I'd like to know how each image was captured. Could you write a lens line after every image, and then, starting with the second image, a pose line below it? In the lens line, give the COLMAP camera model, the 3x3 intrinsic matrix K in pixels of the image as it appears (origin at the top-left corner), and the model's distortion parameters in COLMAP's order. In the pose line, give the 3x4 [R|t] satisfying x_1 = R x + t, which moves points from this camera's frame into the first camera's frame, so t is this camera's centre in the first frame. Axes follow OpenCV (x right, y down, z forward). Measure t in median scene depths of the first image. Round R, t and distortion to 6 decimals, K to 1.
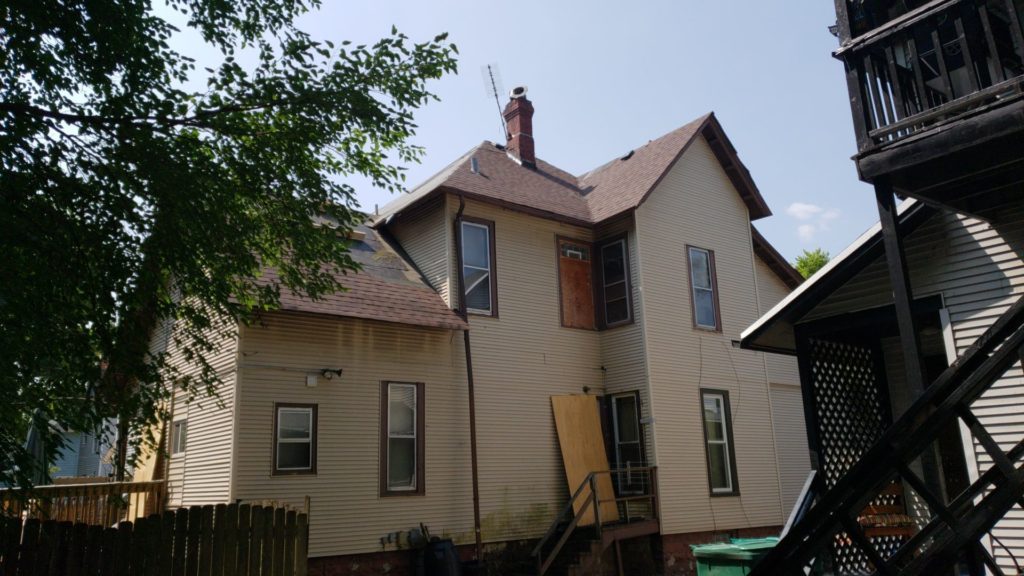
lens RADIAL K [[779.5, 0, 461.5], [0, 779.5, 283.9], [0, 0, 1]] dist [0.190371, -0.335443]
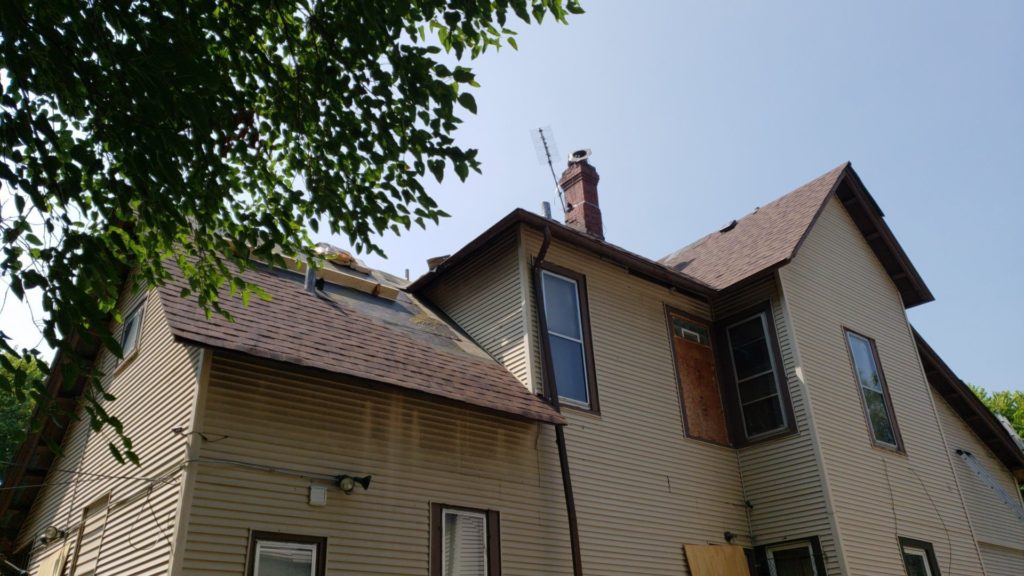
lens RADIAL K [[779.5, 0, 461.5], [0, 779.5, 283.9], [0, 0, 1]] dist [0.190371, -0.335443]
pose [[0.999661, 0.013303, 0.022384, -0.081460], [-0.007966, 0.974669, -0.223511, 0.081835], [-0.024790, 0.223257, 0.974444, 0.324098]]
